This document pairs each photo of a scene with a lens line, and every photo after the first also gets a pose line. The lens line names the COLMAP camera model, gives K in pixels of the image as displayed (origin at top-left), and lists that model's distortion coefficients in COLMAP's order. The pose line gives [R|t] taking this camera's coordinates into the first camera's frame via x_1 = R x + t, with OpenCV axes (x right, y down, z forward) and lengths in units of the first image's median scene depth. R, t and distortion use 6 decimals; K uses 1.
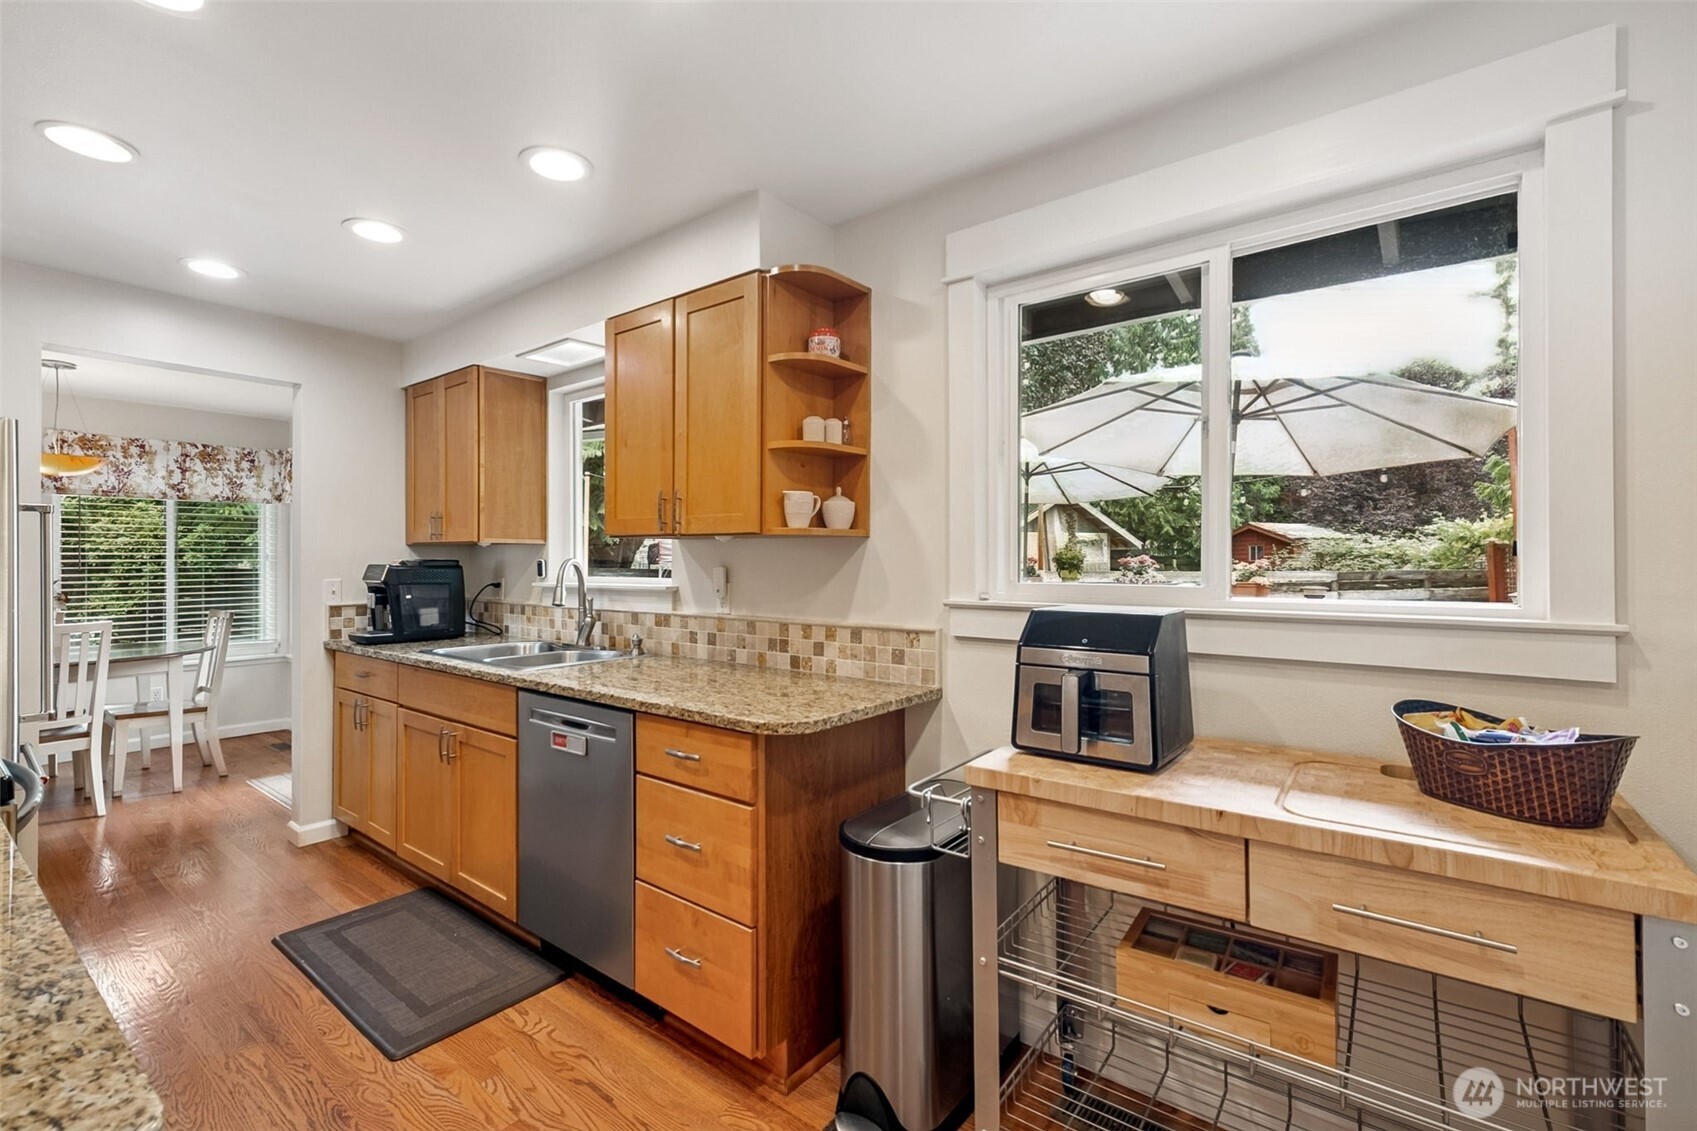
lens RADIAL K [[748.5, 0, 845.0], [0, 748.5, 559.0], [0, 0, 1]] dist [-0.001671, 0.000350]
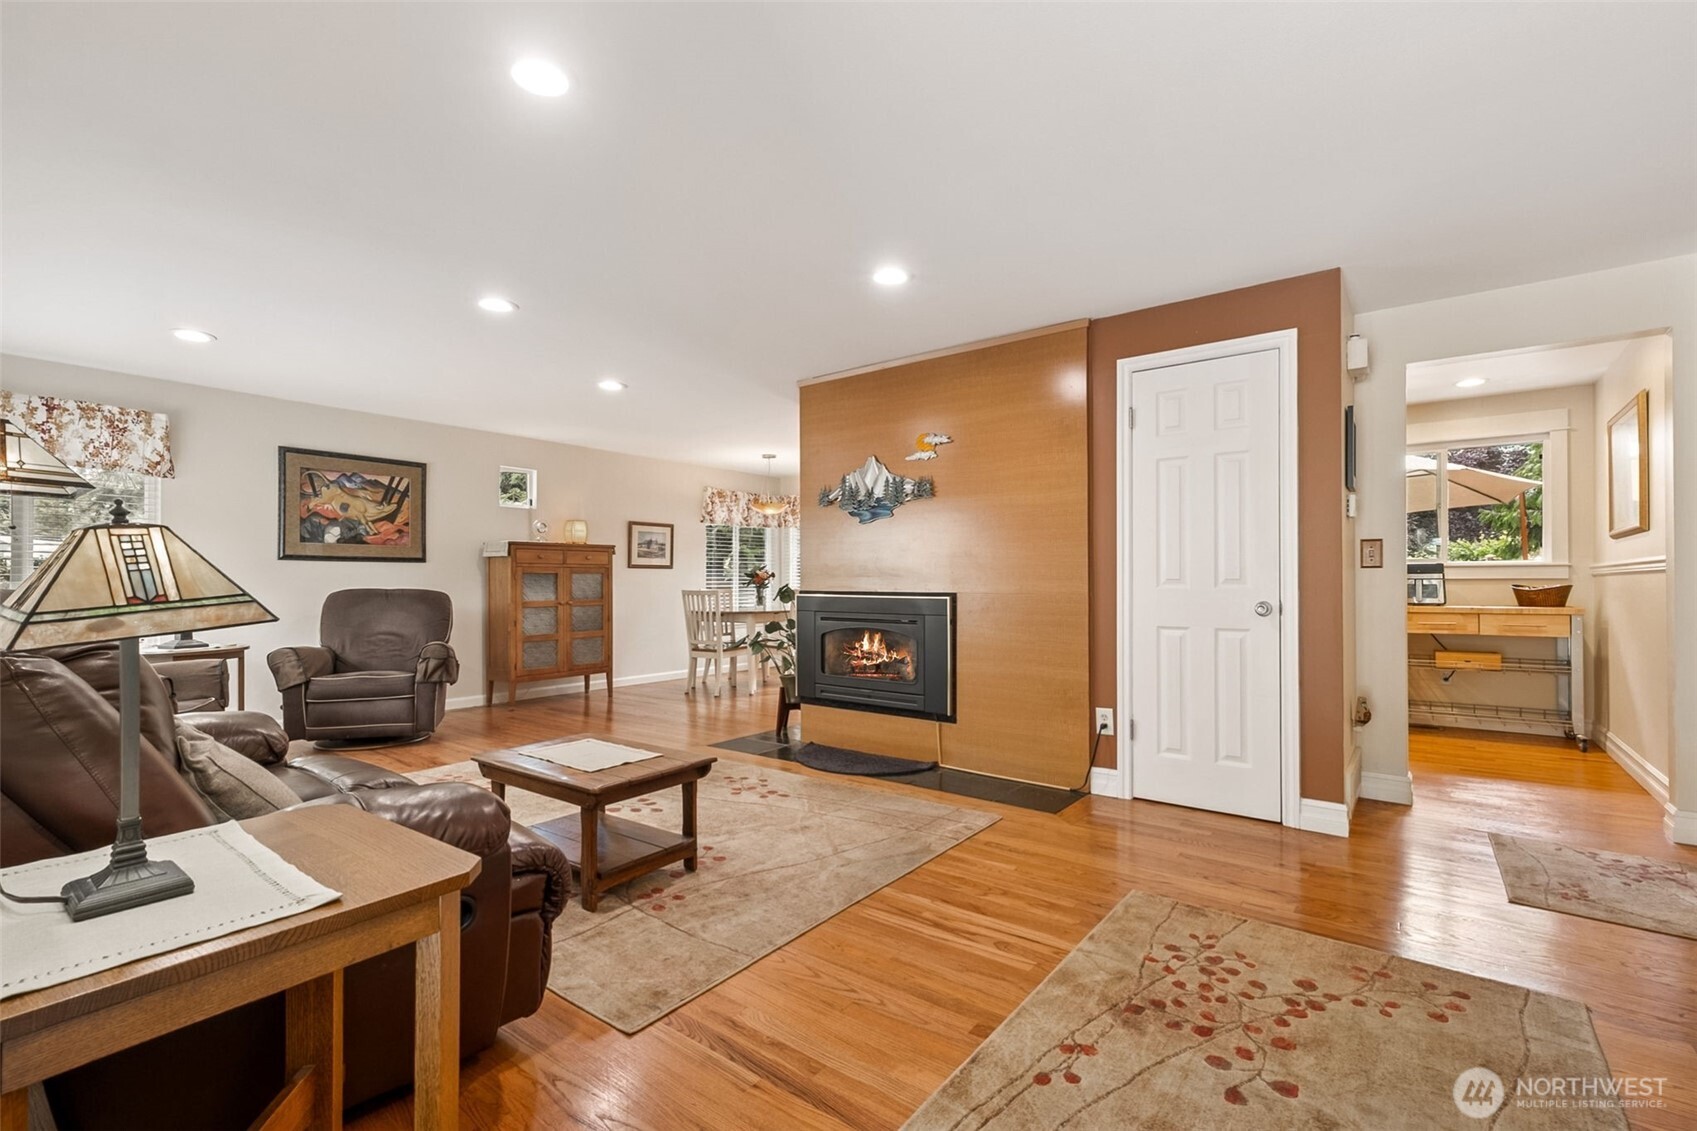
lens RADIAL K [[748.5, 0, 848.1], [0, 748.5, 572.5], [0, 0, 1]] dist [-0.001671, 0.000350]
pose [[0.999968, 0.005067, -0.006244, -0.718016], [-0.005137, 0.999925, -0.011127, 0.047829], [0.006187, 0.011159, 0.999919, -0.773867]]
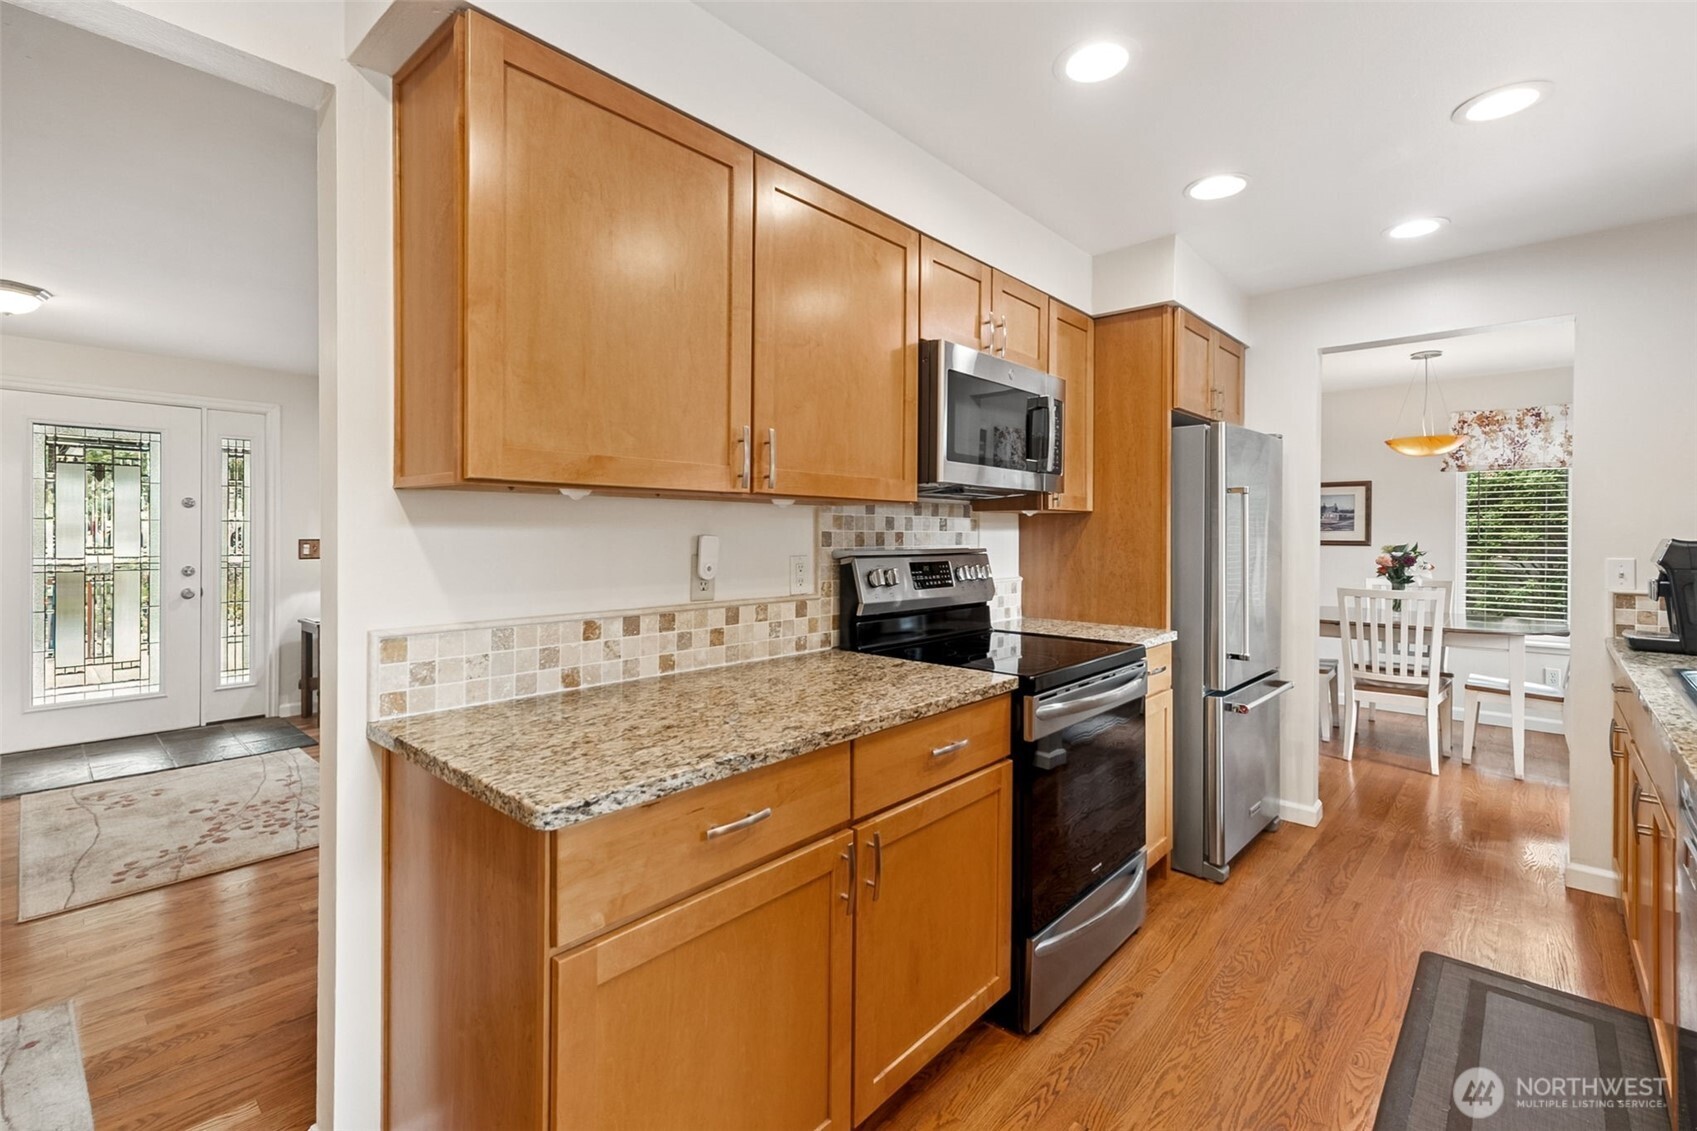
lens RADIAL K [[748.5, 0, 838.8], [0, 748.5, 537.8], [0, 0, 1]] dist [-0.001671, 0.000350]
pose [[-0.088358, 0.008204, -0.996055, 0.104221], [-0.001397, 0.999964, 0.008360, 0.000853], [0.996088, 0.002130, -0.088344, 0.202790]]
